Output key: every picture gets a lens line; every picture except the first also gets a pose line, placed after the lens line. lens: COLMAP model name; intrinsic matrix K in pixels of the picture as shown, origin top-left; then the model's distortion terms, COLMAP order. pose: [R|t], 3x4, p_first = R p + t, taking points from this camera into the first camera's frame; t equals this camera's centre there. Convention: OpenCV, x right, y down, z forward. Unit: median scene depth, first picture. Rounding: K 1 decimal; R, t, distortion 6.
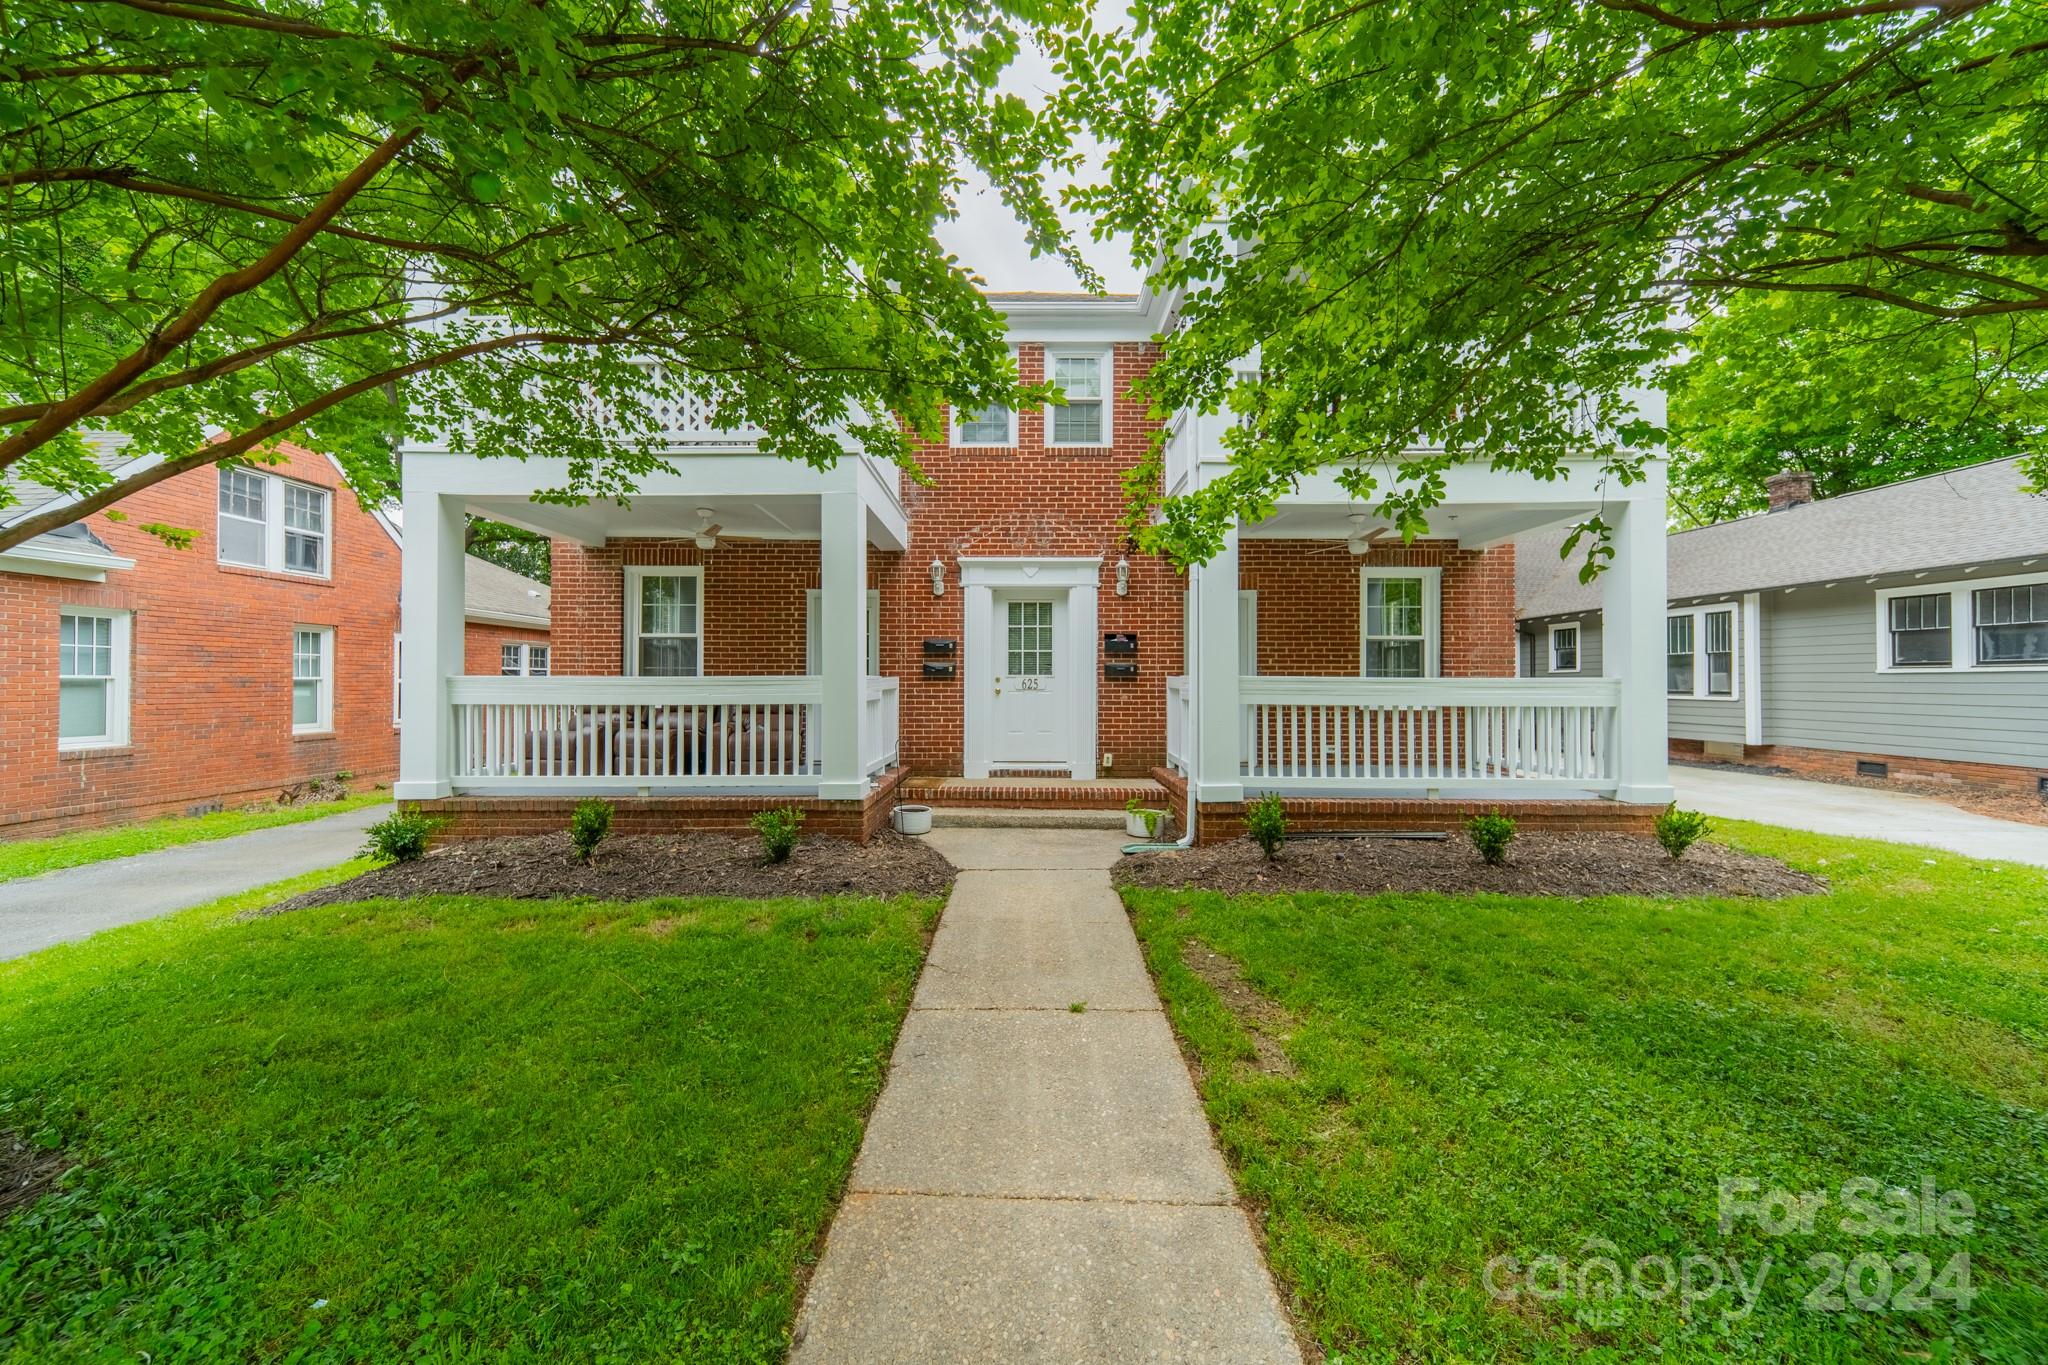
lens RADIAL K [[726.0, 0, 1029.4], [0, 726.0, 676.7], [0, 0, 1]] dist [0.001423, -0.000030]
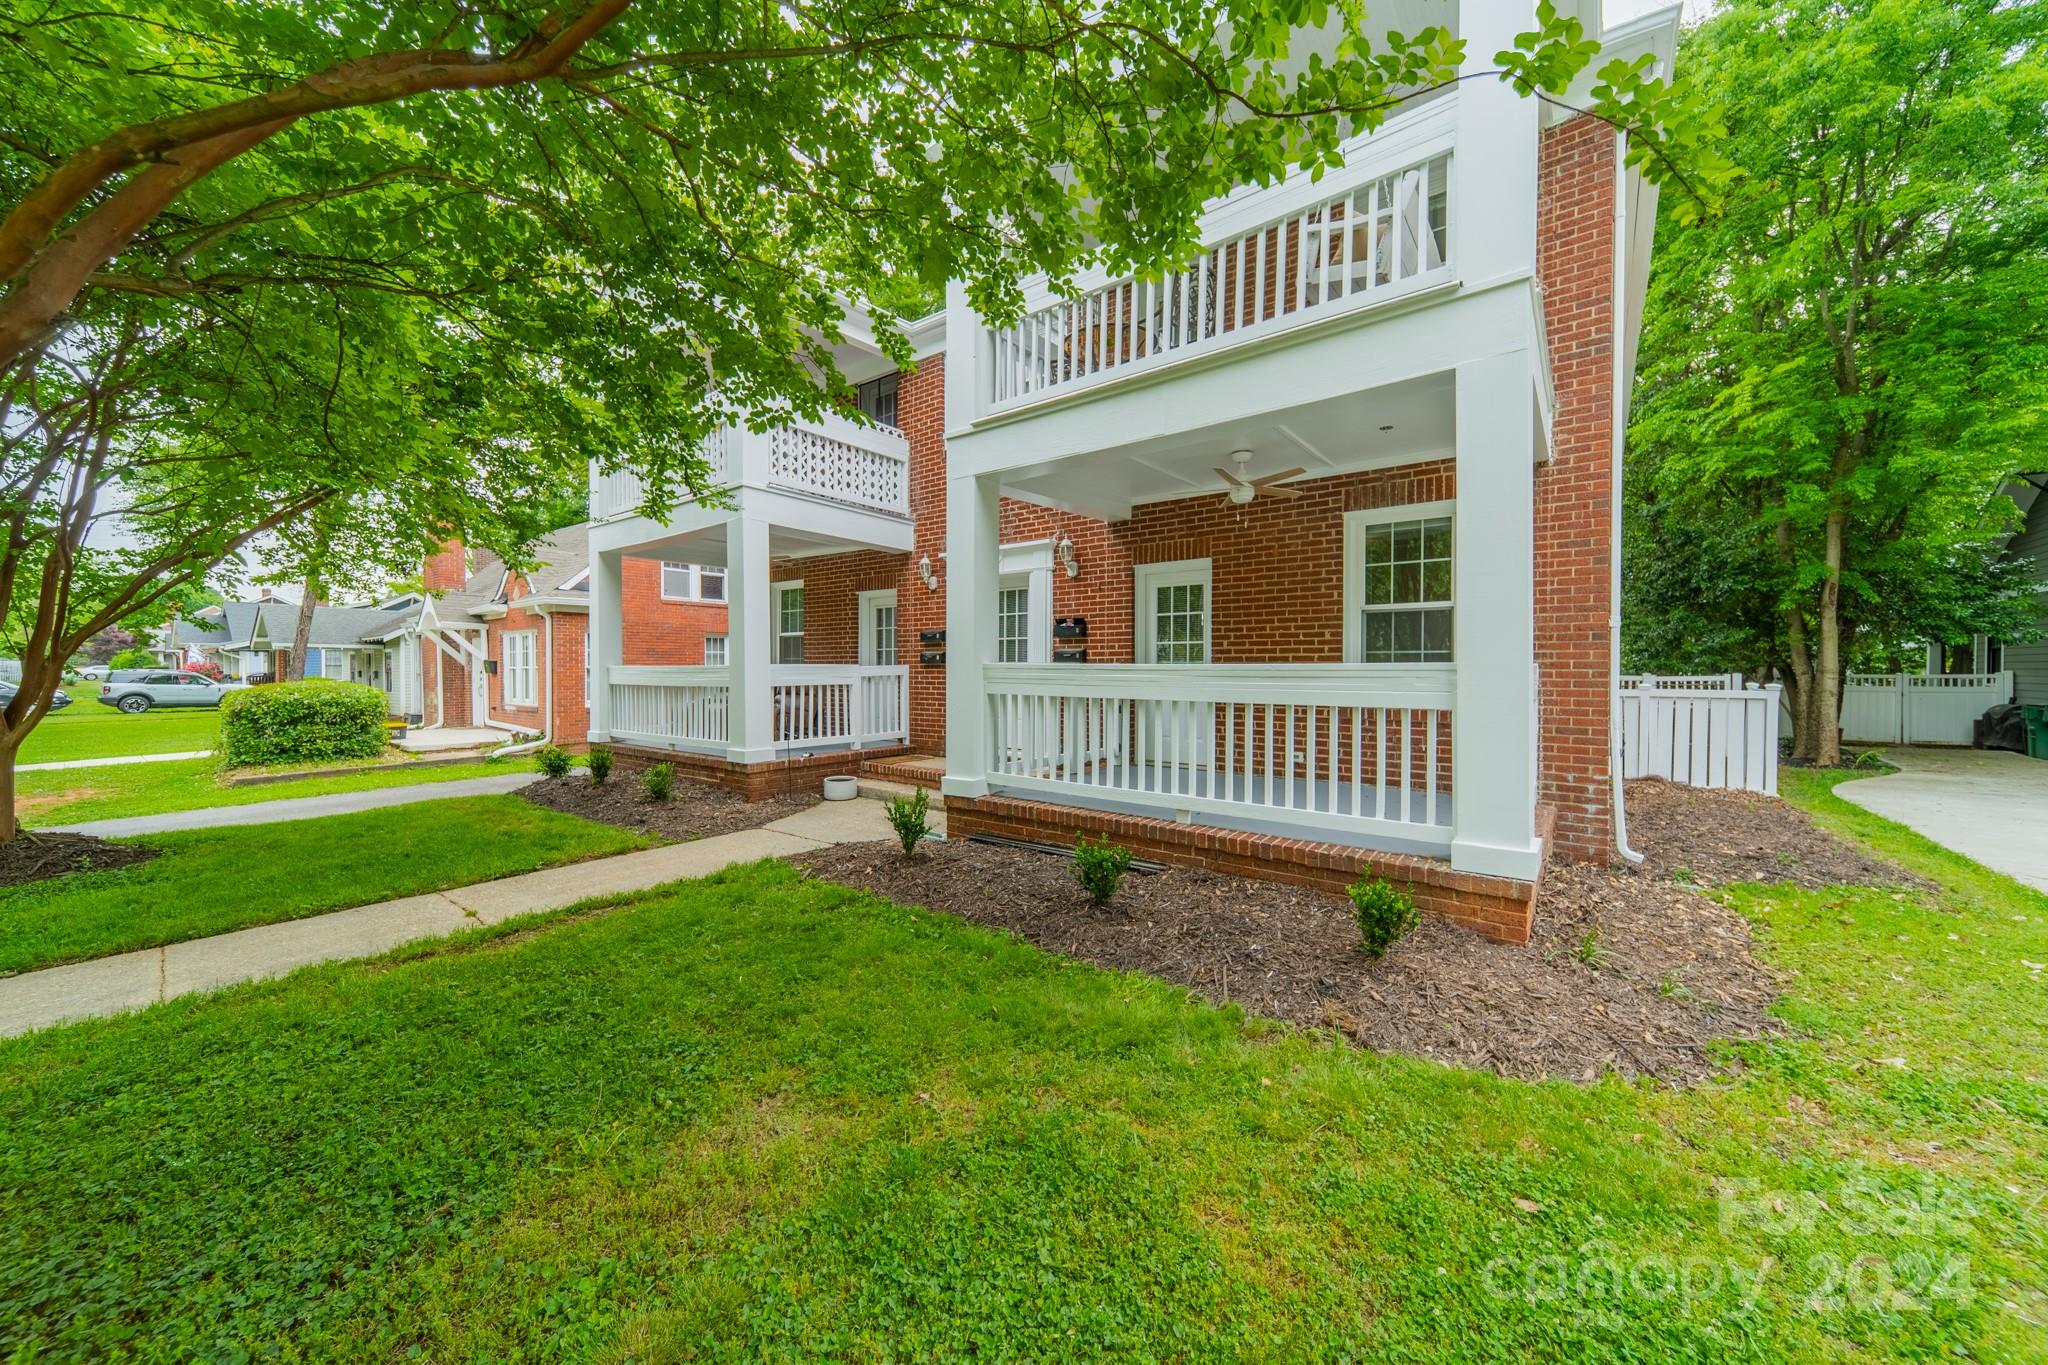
lens RADIAL K [[724.4, 0, 1024.0], [0, 724.4, 682.5], [0, 0, 1]] dist [-0.000579, -0.000113]
pose [[0.790918, 0.011196, -0.611819, 0.650503], [0.002651, 0.999761, 0.021722, 0.003995], [0.611916, -0.018803, 0.790699, 0.220746]]
